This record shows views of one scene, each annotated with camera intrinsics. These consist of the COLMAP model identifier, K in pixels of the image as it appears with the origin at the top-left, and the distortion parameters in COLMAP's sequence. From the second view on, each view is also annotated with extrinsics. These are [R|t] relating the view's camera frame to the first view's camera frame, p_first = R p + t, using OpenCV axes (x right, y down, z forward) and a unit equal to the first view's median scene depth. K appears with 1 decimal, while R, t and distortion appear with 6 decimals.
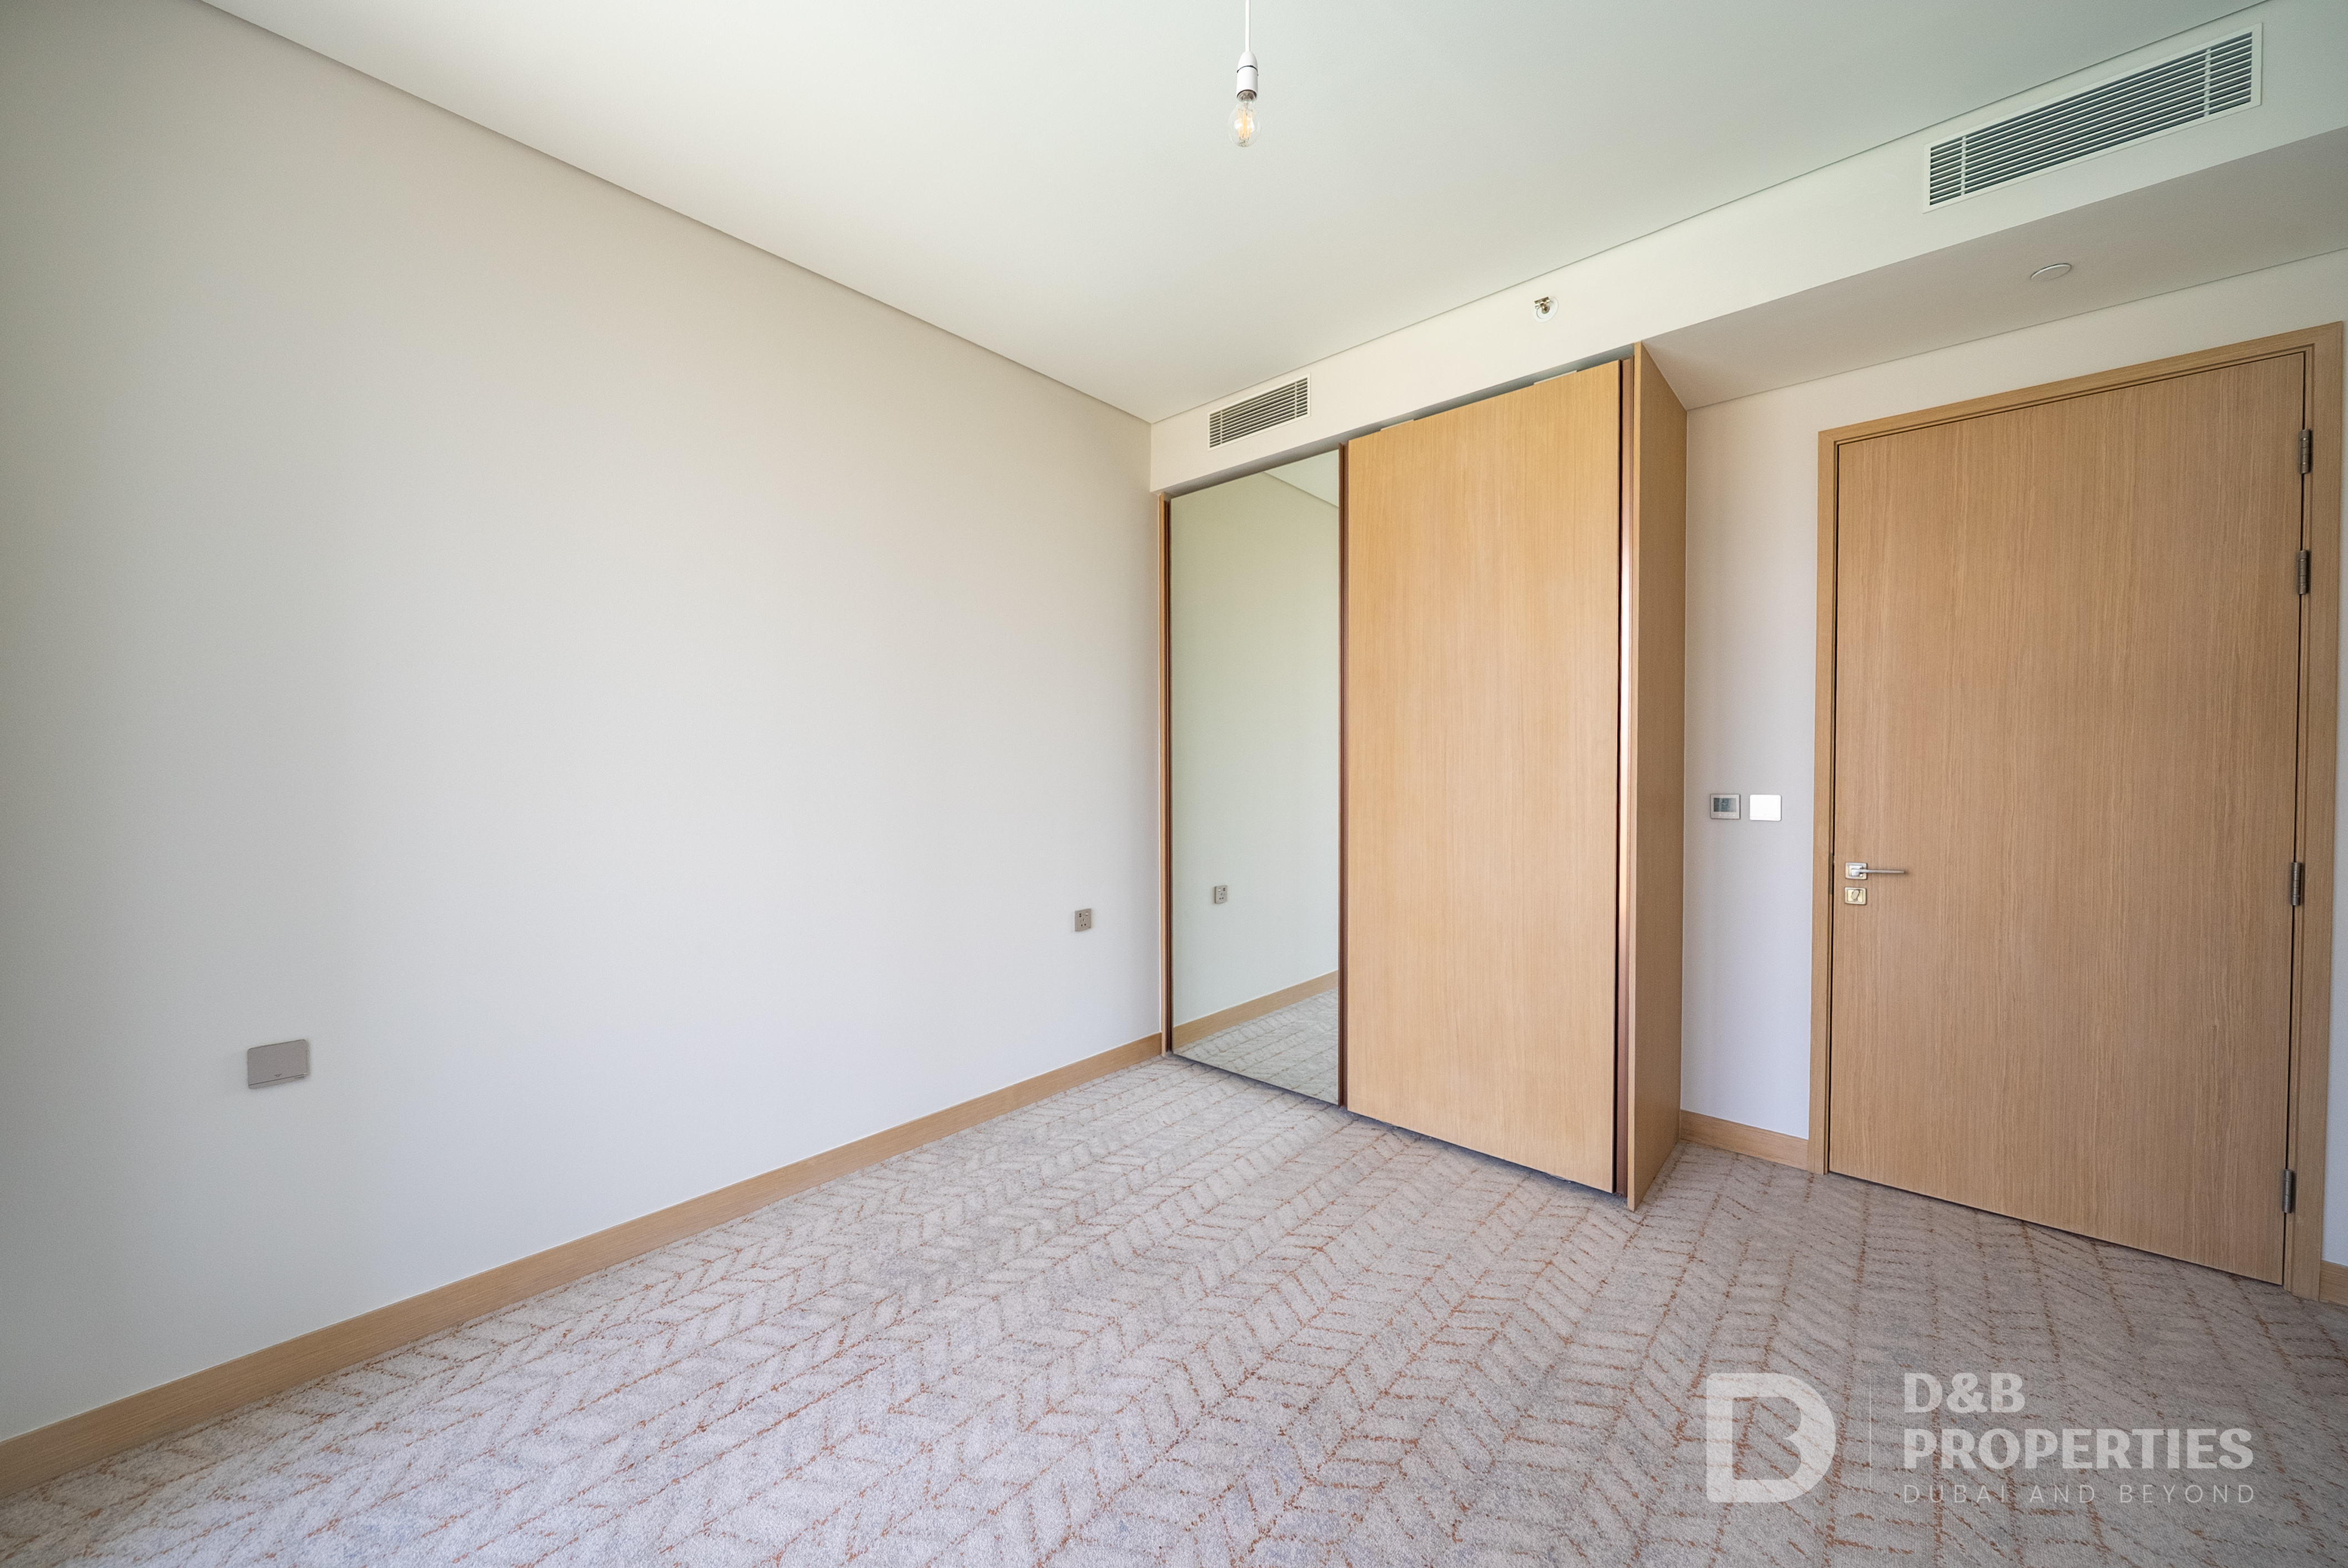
lens RADIAL K [[823.2, 0, 1178.8], [0, 823.2, 781.0], [0, 0, 1]] dist [-0.004257, -0.000368]
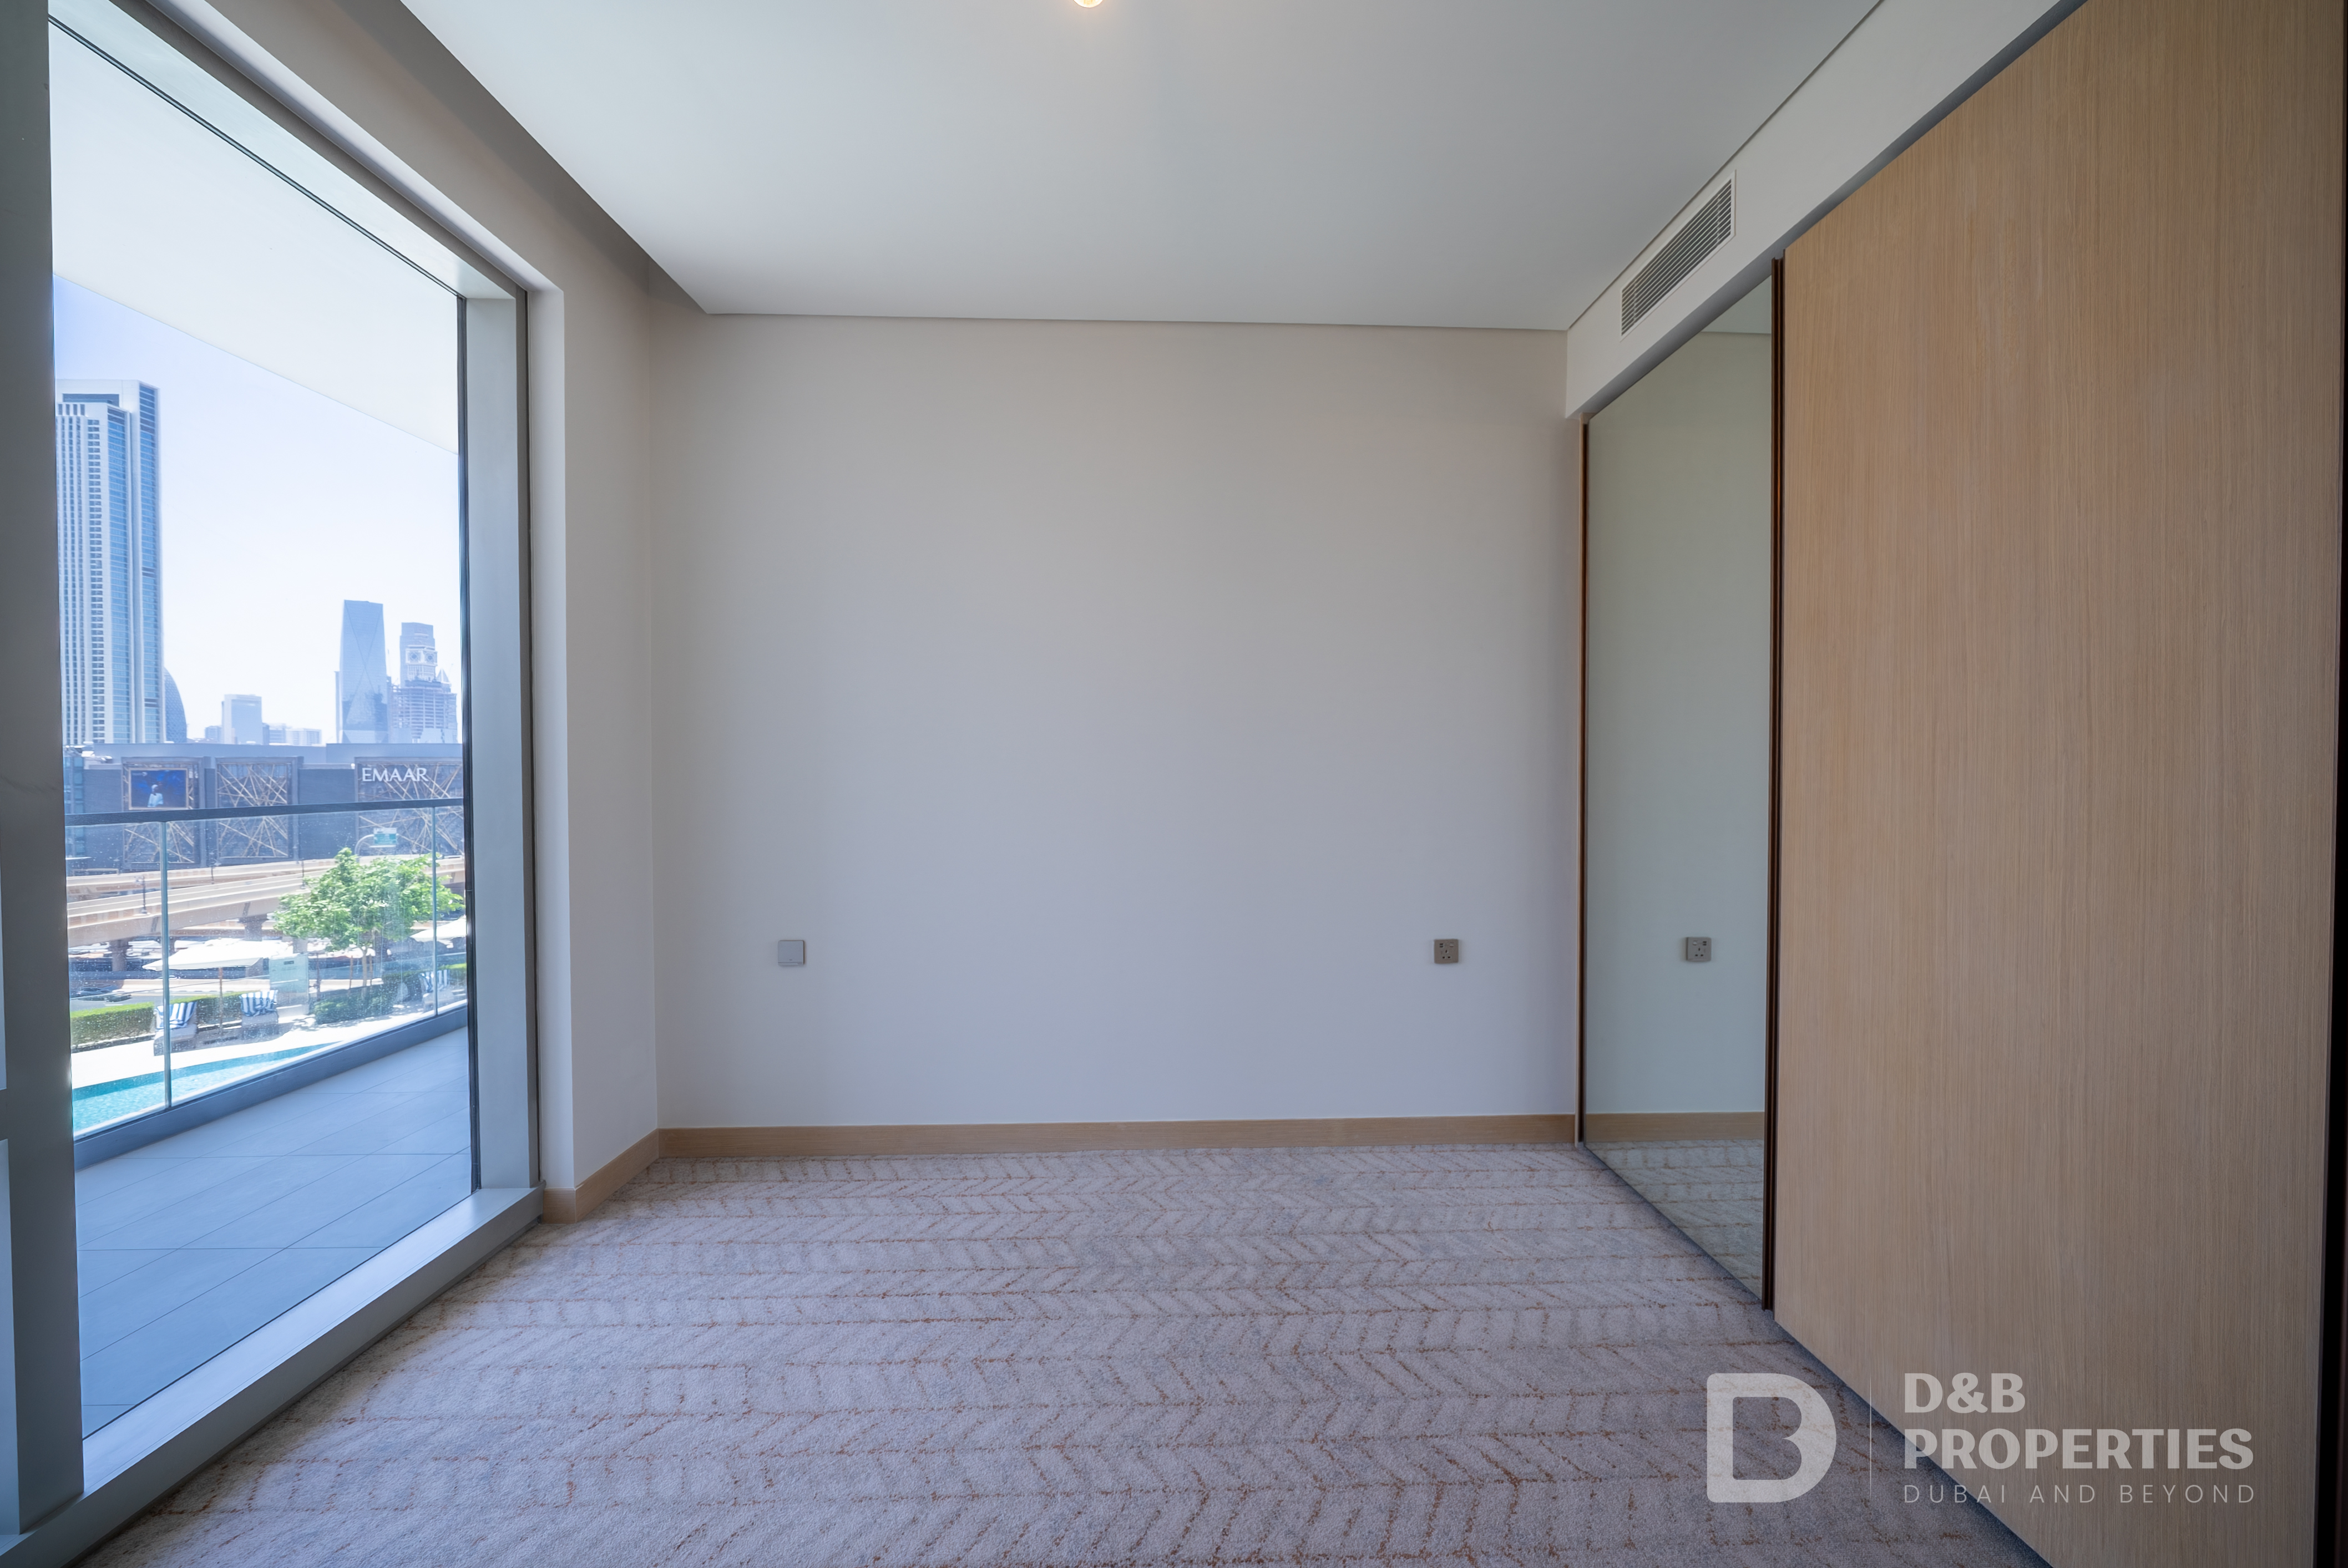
lens RADIAL K [[830.8, 0, 1181.2], [0, 830.8, 781.6], [0, 0, 1]] dist [0.000062, -0.002268]
pose [[0.693081, 0.014050, -0.720723, 0.517577], [-0.015694, 0.999867, 0.004400, -0.008284], [0.720689, 0.008262, 0.693210, 0.355637]]
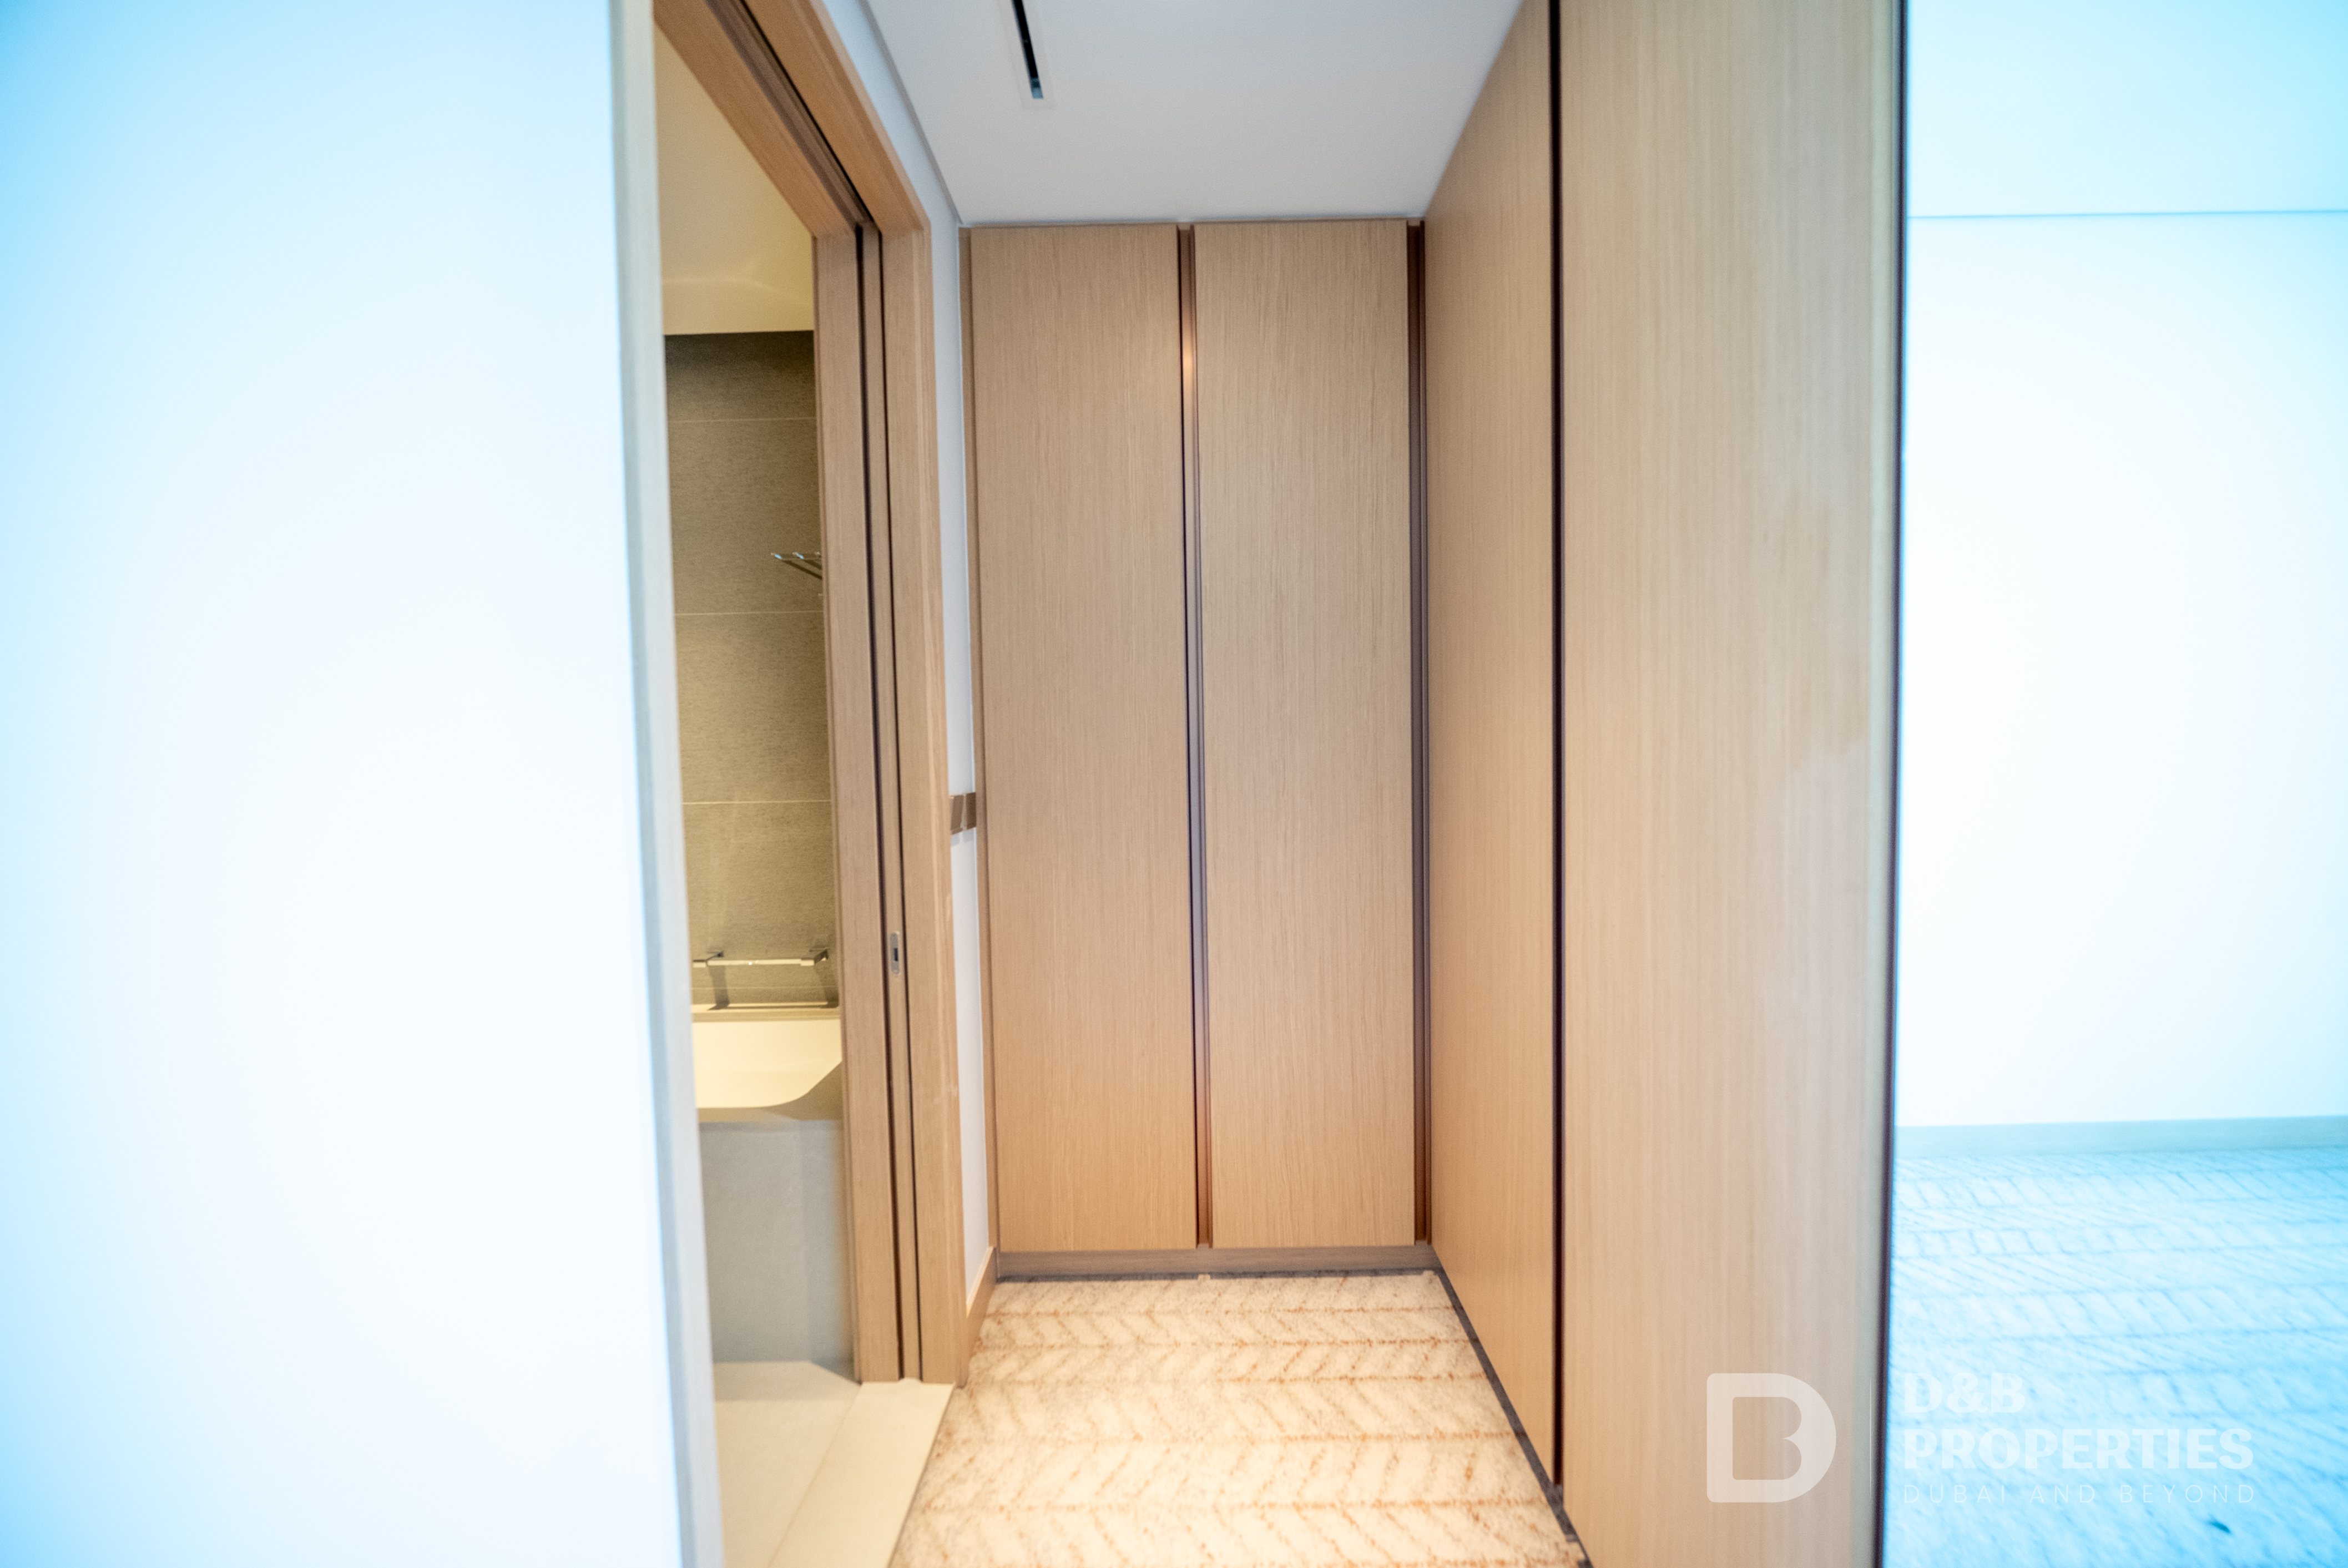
lens RADIAL K [[823.3, 0, 1178.8], [0, 823.3, 781.0], [0, 0, 1]] dist [-0.004257, -0.000368]
pose [[-0.662563, -0.014033, 0.748875, -0.944958], [0.038049, 0.997903, 0.052362, -0.023613], [-0.748039, 0.063187, -0.660639, 1.564947]]
